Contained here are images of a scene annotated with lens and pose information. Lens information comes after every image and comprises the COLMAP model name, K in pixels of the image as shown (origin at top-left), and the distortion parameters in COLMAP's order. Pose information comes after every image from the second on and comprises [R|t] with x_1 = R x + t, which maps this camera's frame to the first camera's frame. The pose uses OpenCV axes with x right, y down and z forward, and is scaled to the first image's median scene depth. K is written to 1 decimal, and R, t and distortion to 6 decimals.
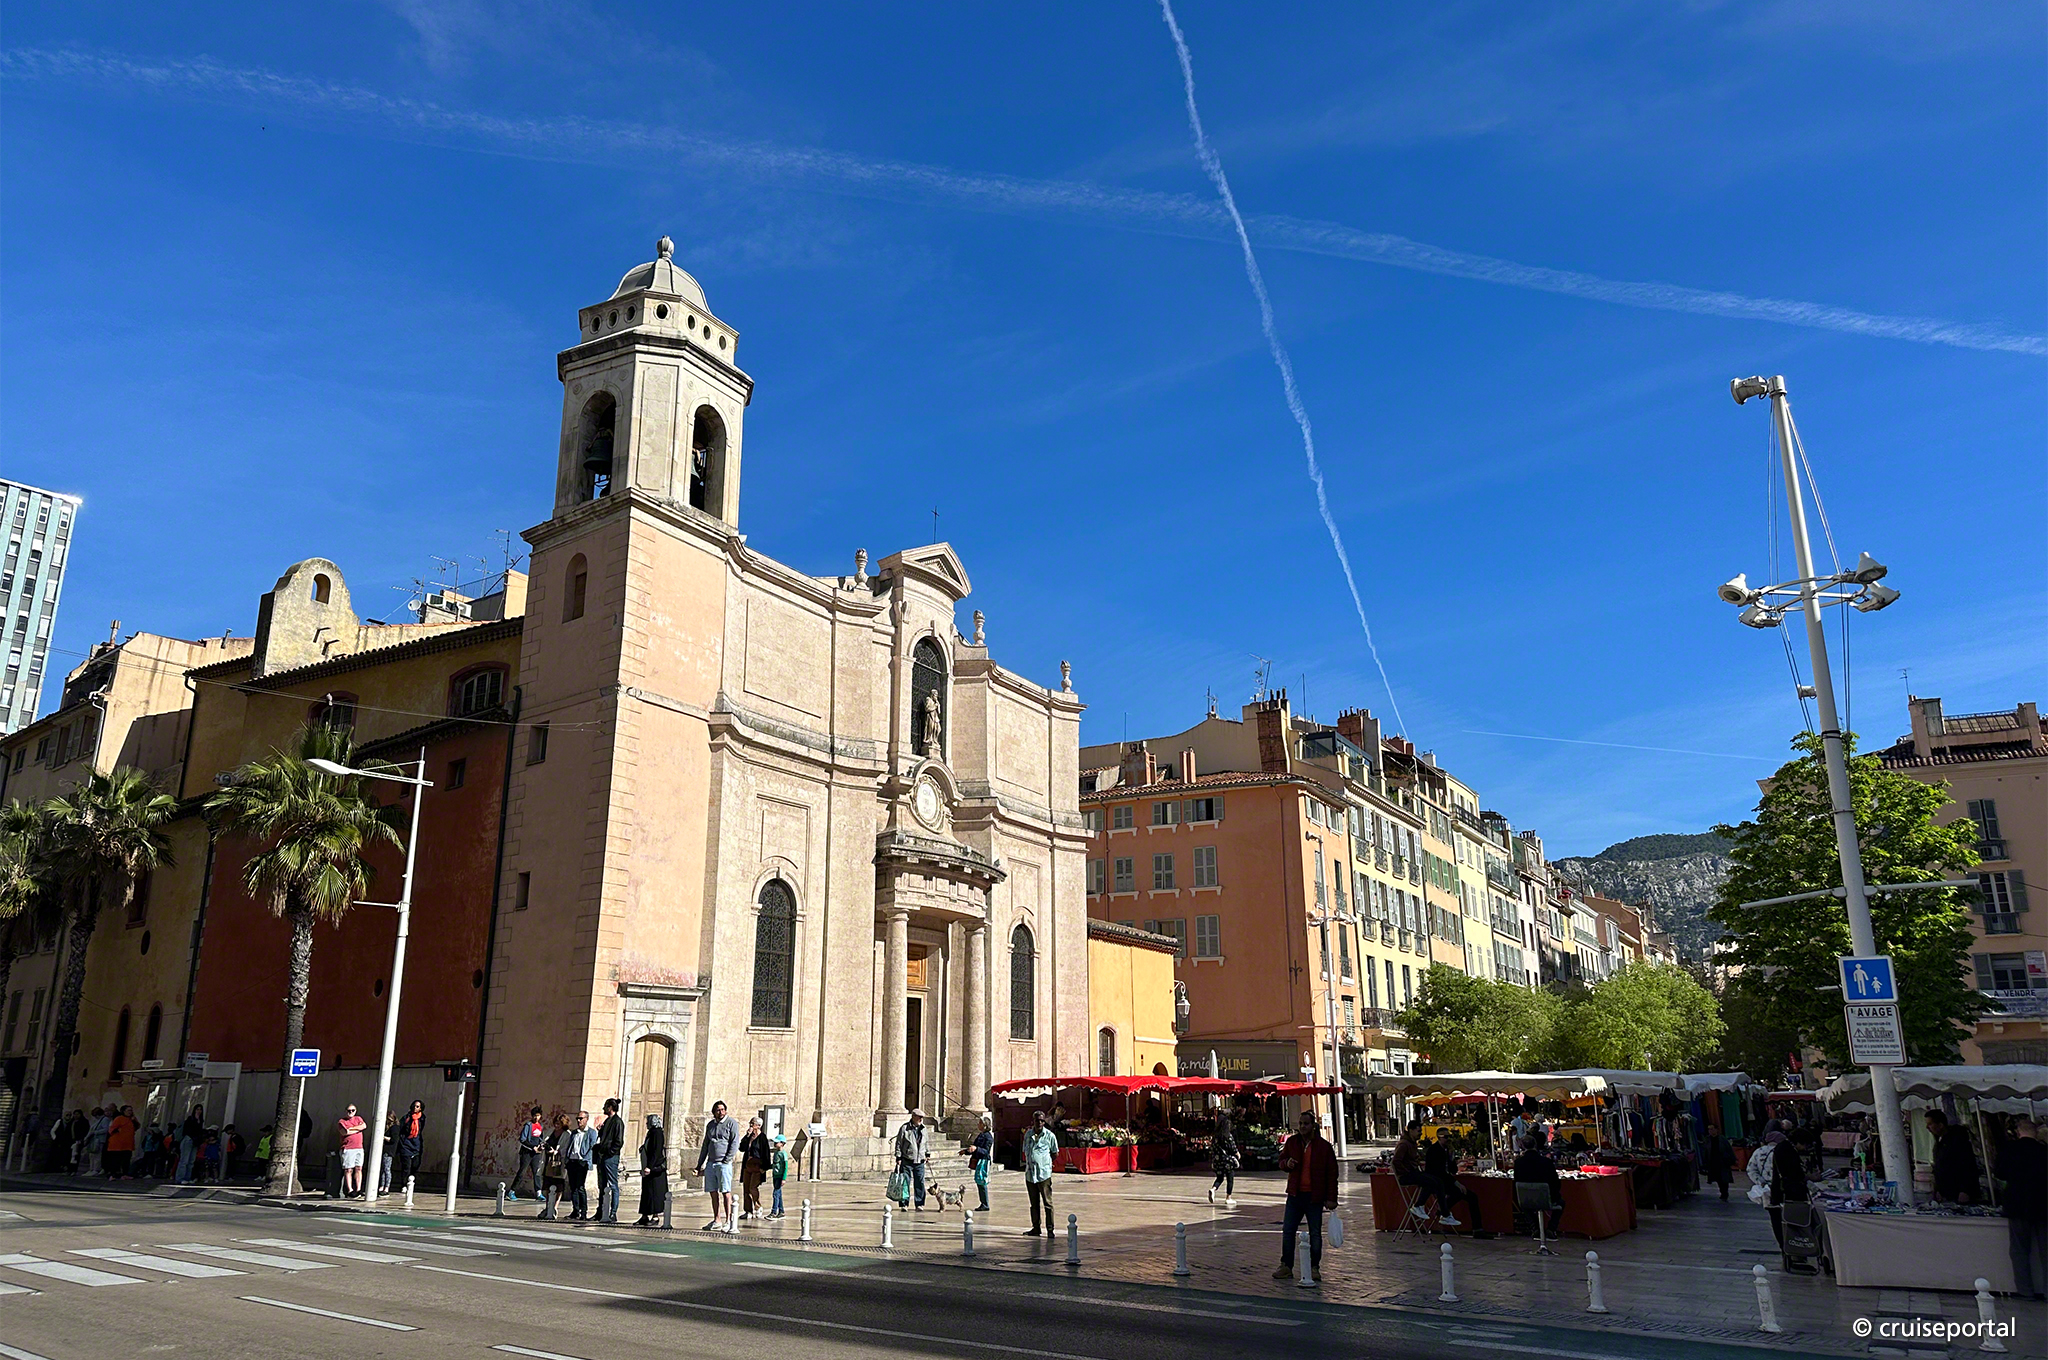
lens RADIAL K [[1397.7, 0, 1002.2], [0, 1397.7, 691.6], [0, 0, 1]] dist [0.115432, -0.001057]
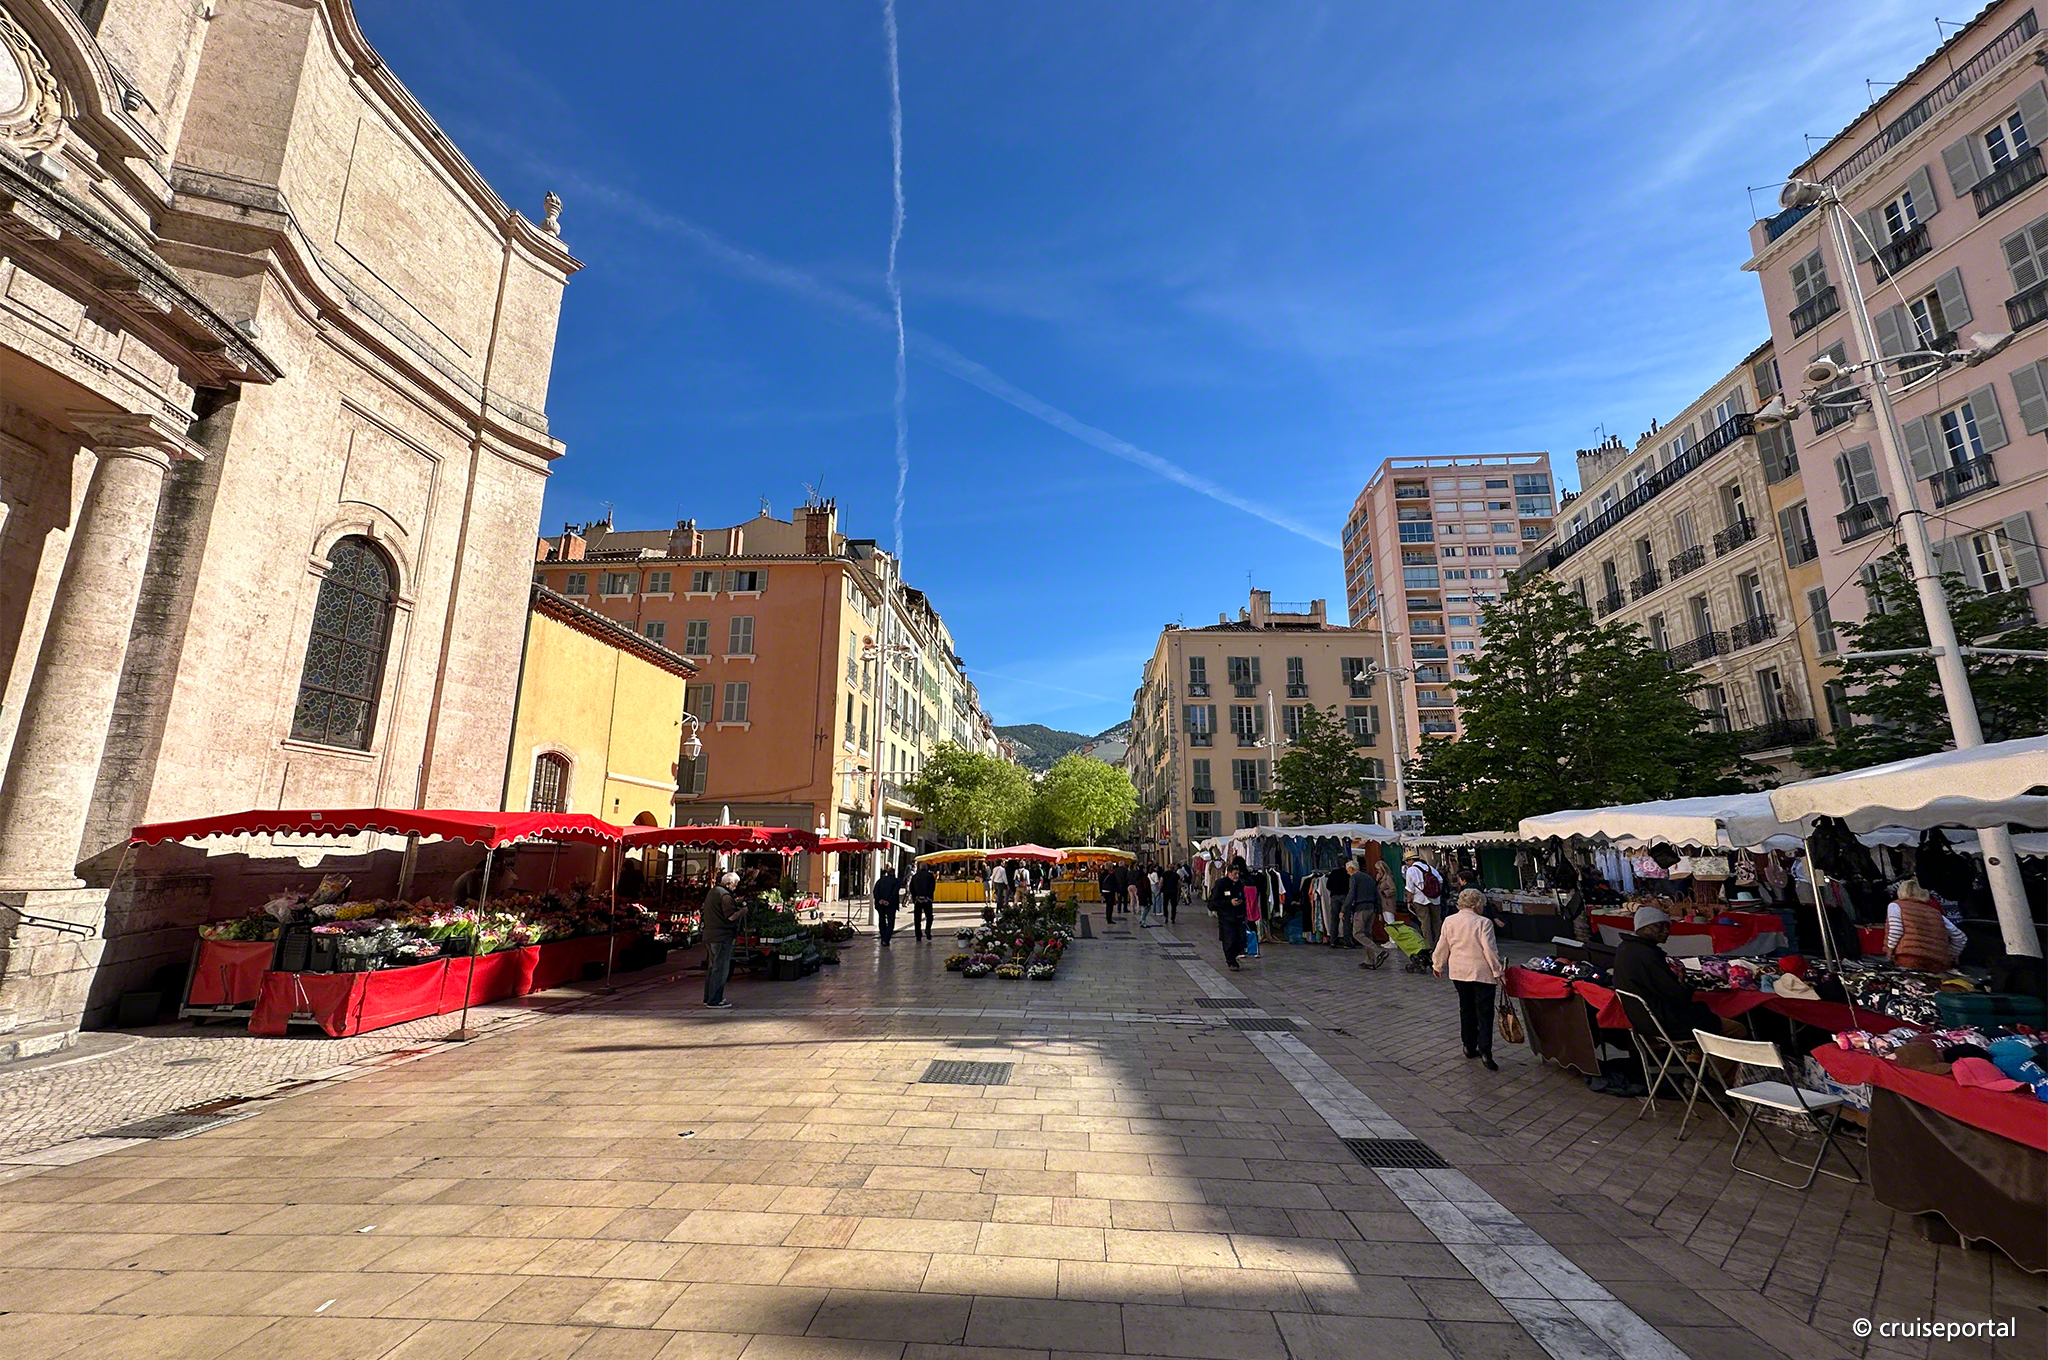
lens RADIAL K [[820.7, 0, 1019.5], [0, 820.7, 681.8], [0, 0, 1]] dist [0.002093, 0.000045]
pose [[0.888790, 0.098174, 0.447676, 0.108142], [-0.126777, 0.991338, 0.034299, 0.196081], [-0.440431, -0.087239, 0.893538, 0.673471]]
